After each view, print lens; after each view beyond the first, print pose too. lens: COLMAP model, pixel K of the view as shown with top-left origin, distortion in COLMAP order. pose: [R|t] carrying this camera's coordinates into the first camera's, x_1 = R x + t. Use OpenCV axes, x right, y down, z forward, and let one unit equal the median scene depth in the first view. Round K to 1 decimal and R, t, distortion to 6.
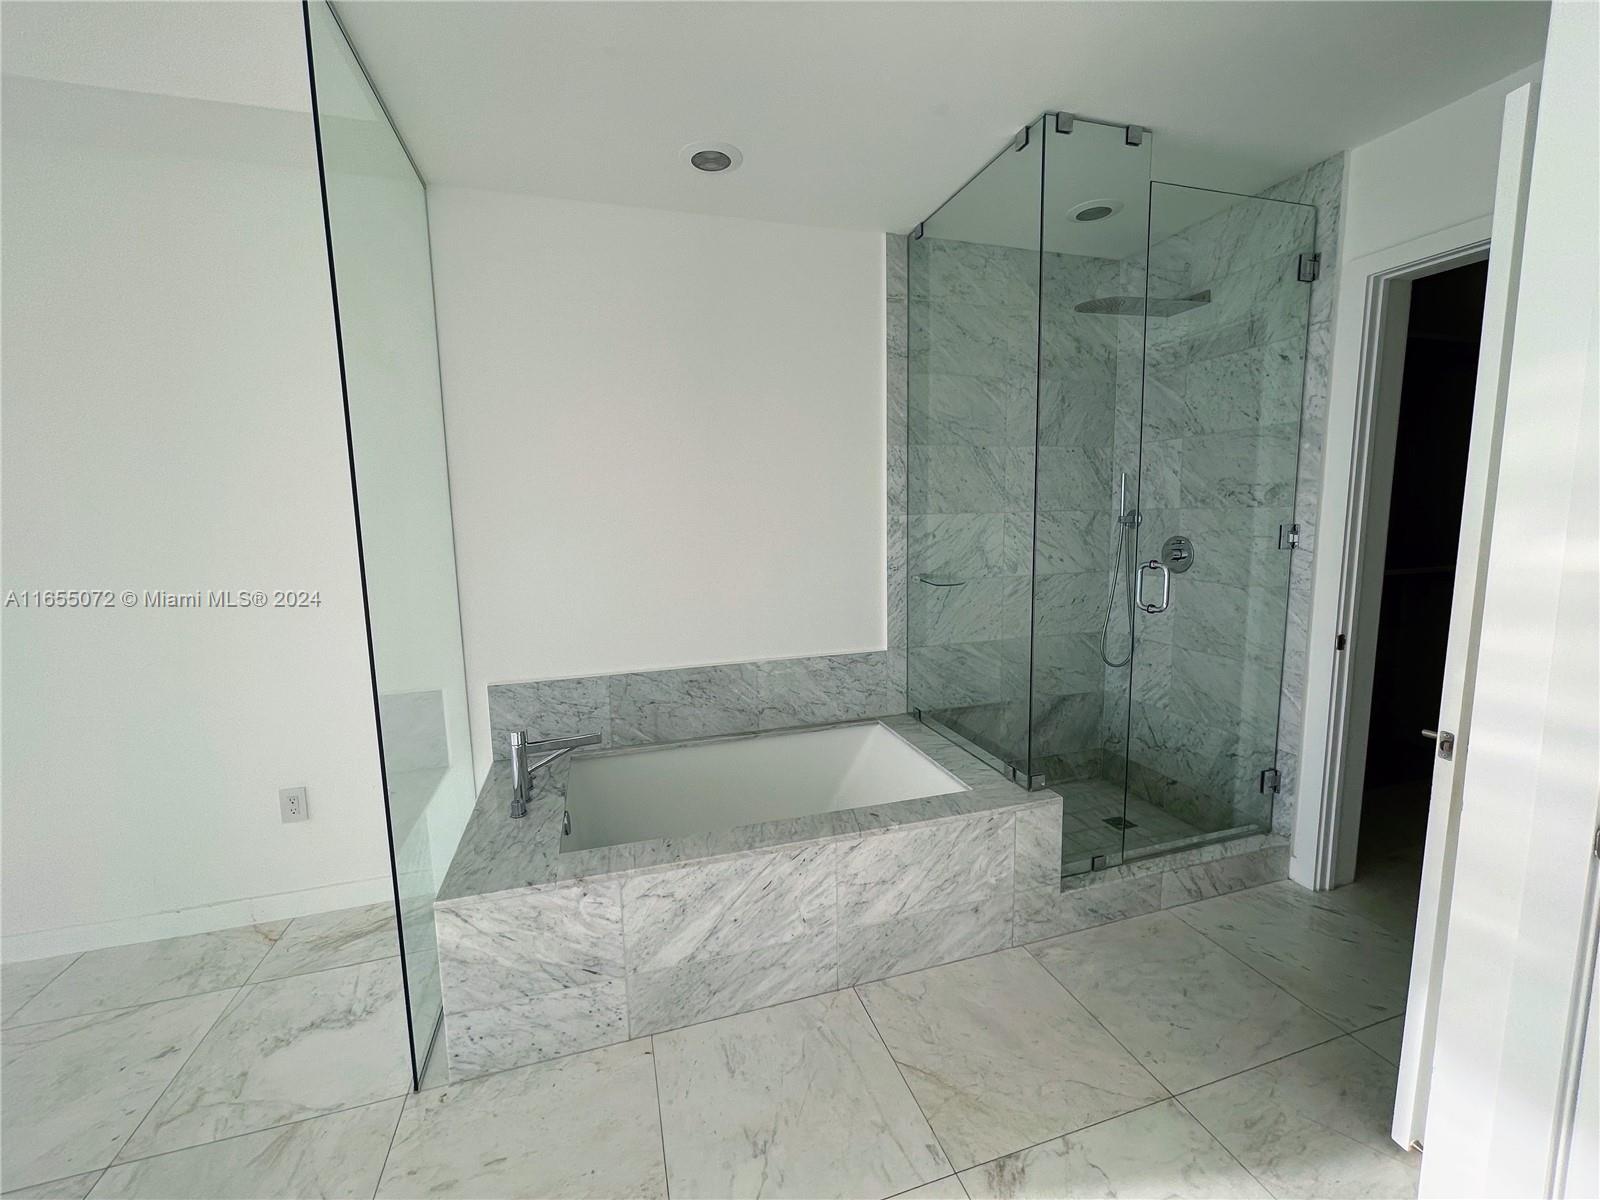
lens RADIAL K [[650.7, 0, 797.4], [0, 650.7, 596.7], [0, 0, 1]] dist [-0.001512, 0.000435]
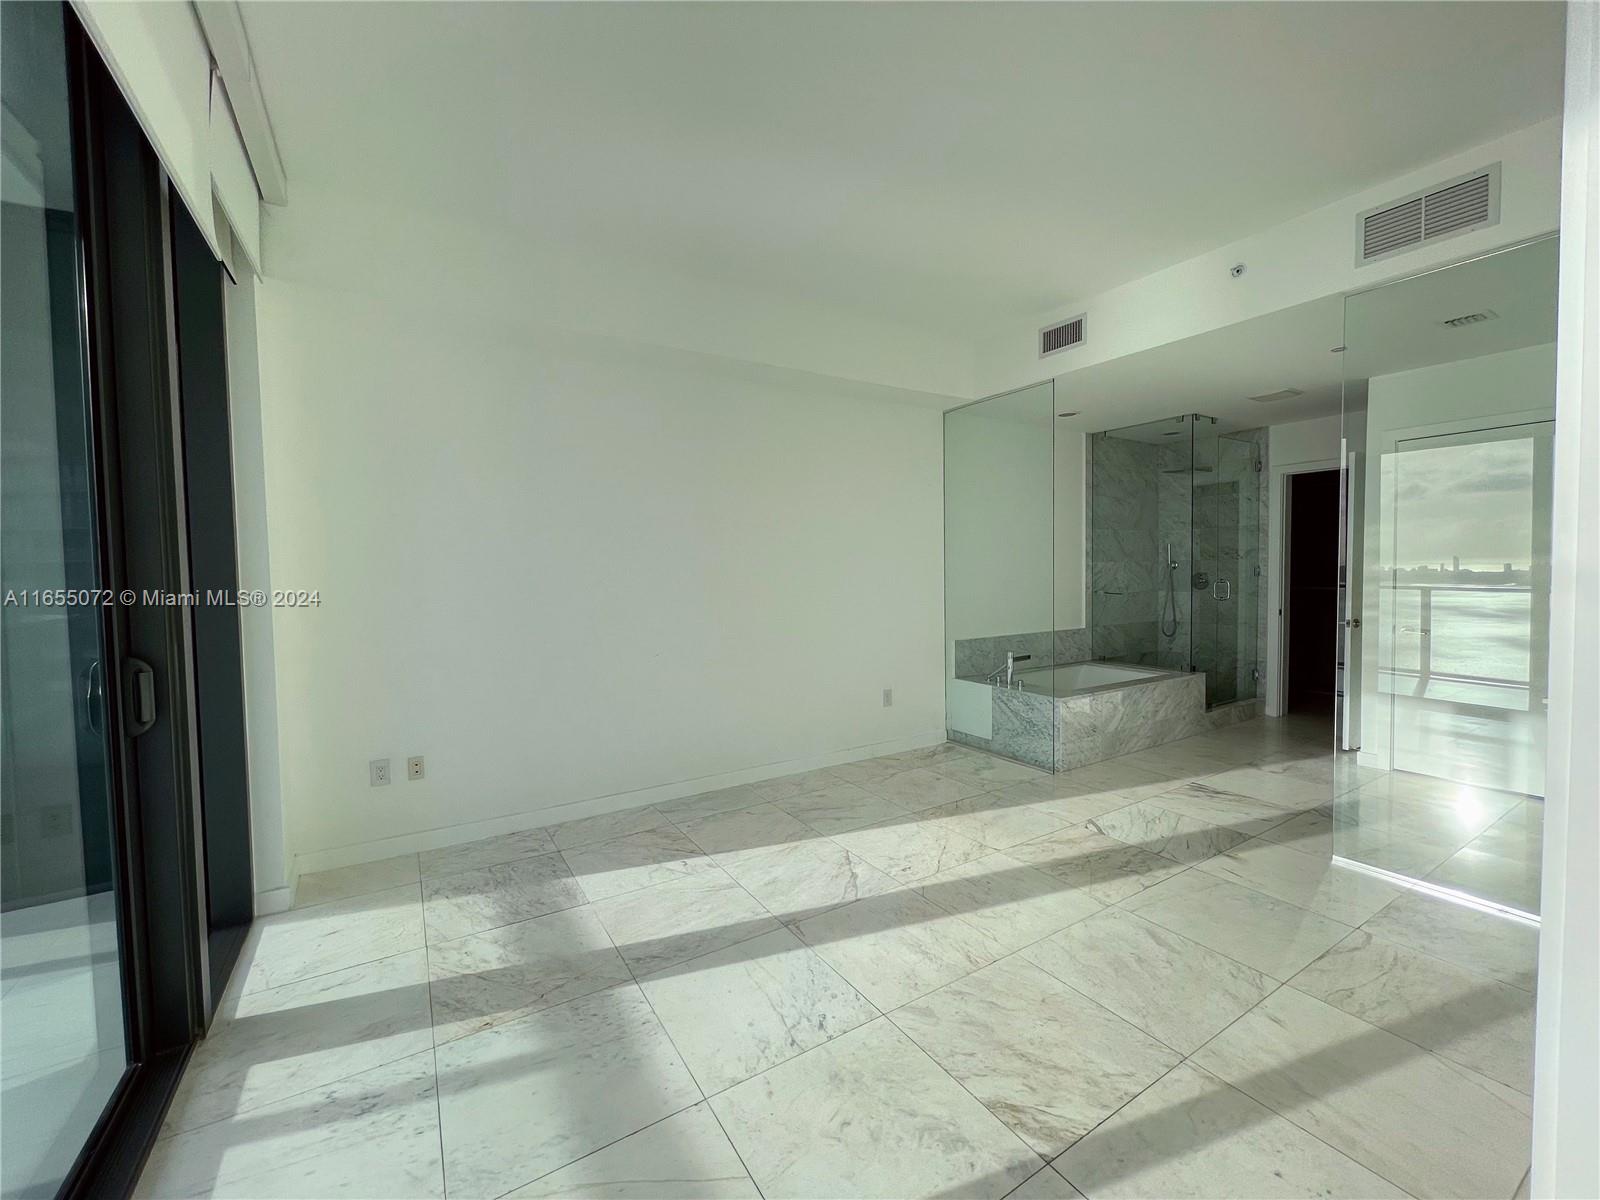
lens RADIAL K [[650.7, 0, 797.4], [0, 650.7, 596.7], [0, 0, 1]] dist [-0.001512, 0.000435]
pose [[0.966703, -0.003662, 0.255874, -1.497497], [0.026595, 0.995921, -0.086226, 0.164310], [-0.254515, 0.090159, 0.962857, -0.883587]]
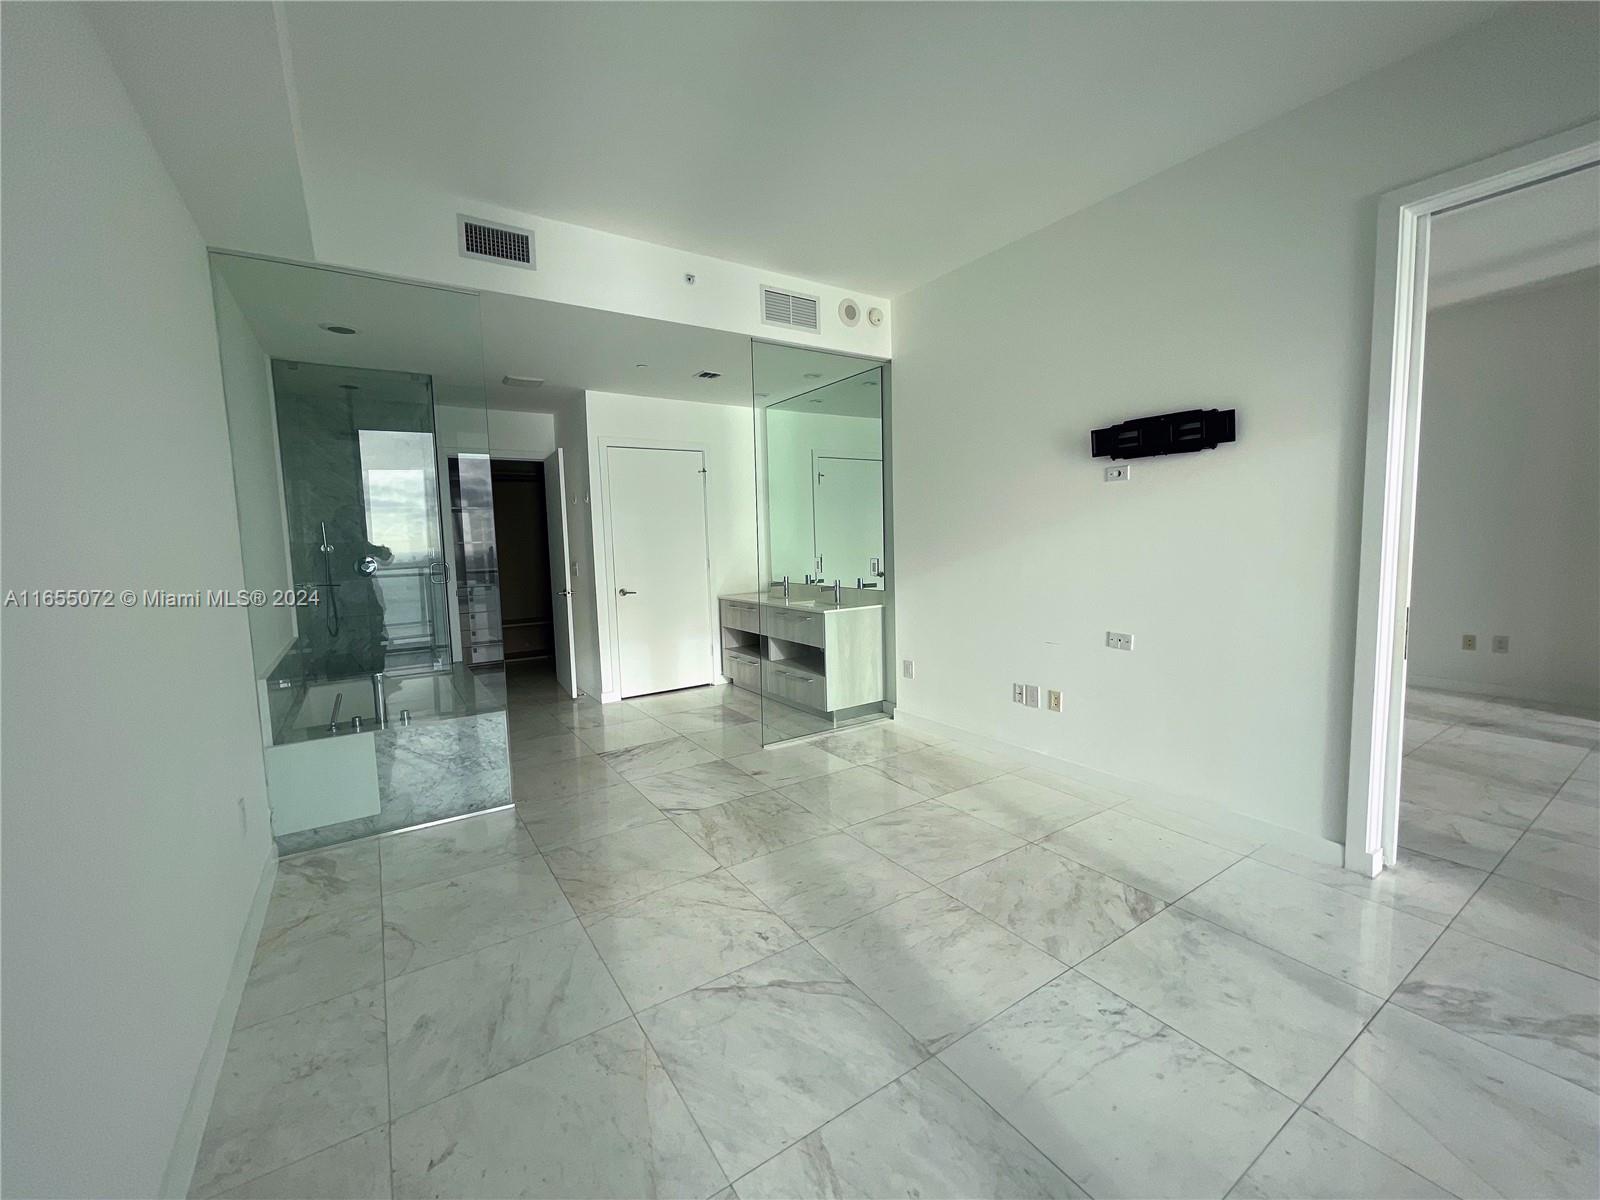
lens RADIAL K [[650.7, 0, 797.4], [0, 650.7, 596.7], [0, 0, 1]] dist [-0.001512, 0.000435]
pose [[-0.282730, -0.058548, 0.957411, -1.846511], [0.155563, 0.982123, 0.105998, 0.018223], [-0.946501, 0.178906, -0.268568, 0.390267]]
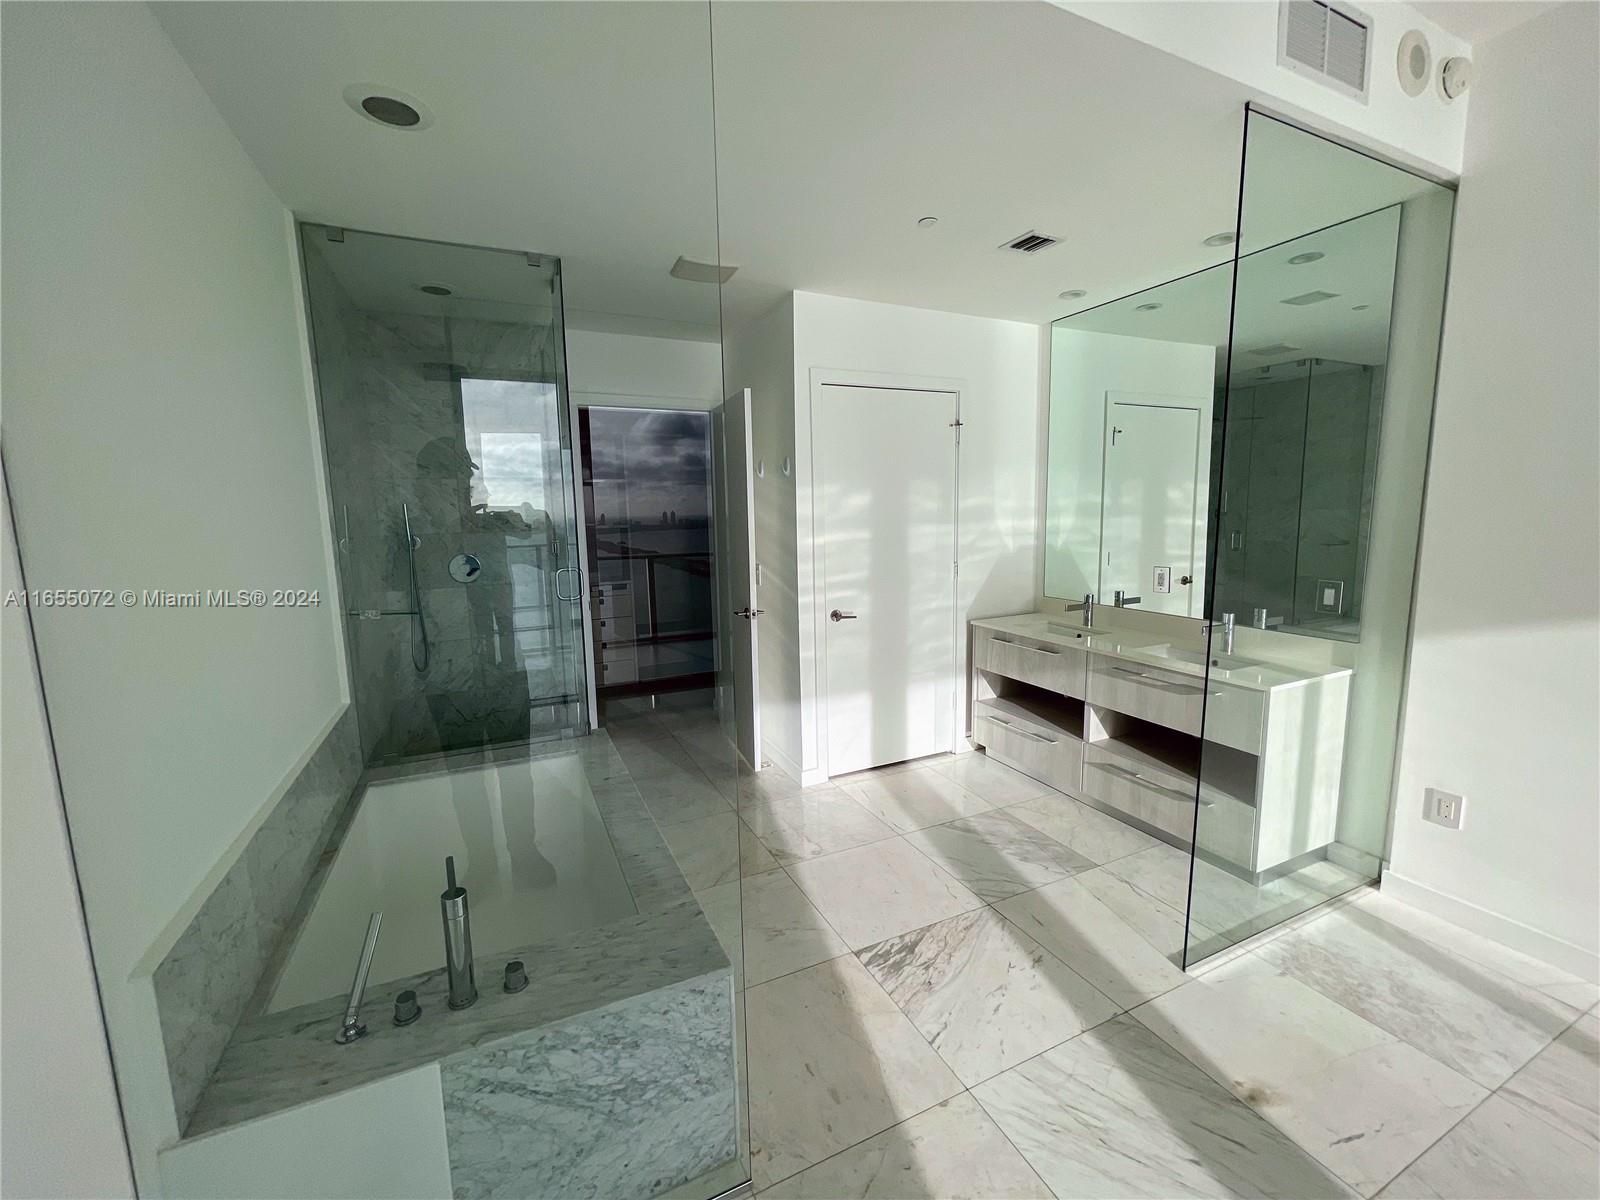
lens RADIAL K [[653.4, 0, 798.5], [0, 653.4, 596.4], [0, 0, 1]] dist [0.001606, 0.000269]
pose [[-0.144844, -0.108170, 0.983524, -0.924953], [0.147865, 0.980478, 0.129611, -0.093330], [-0.978344, 0.164202, -0.126022, 0.609922]]
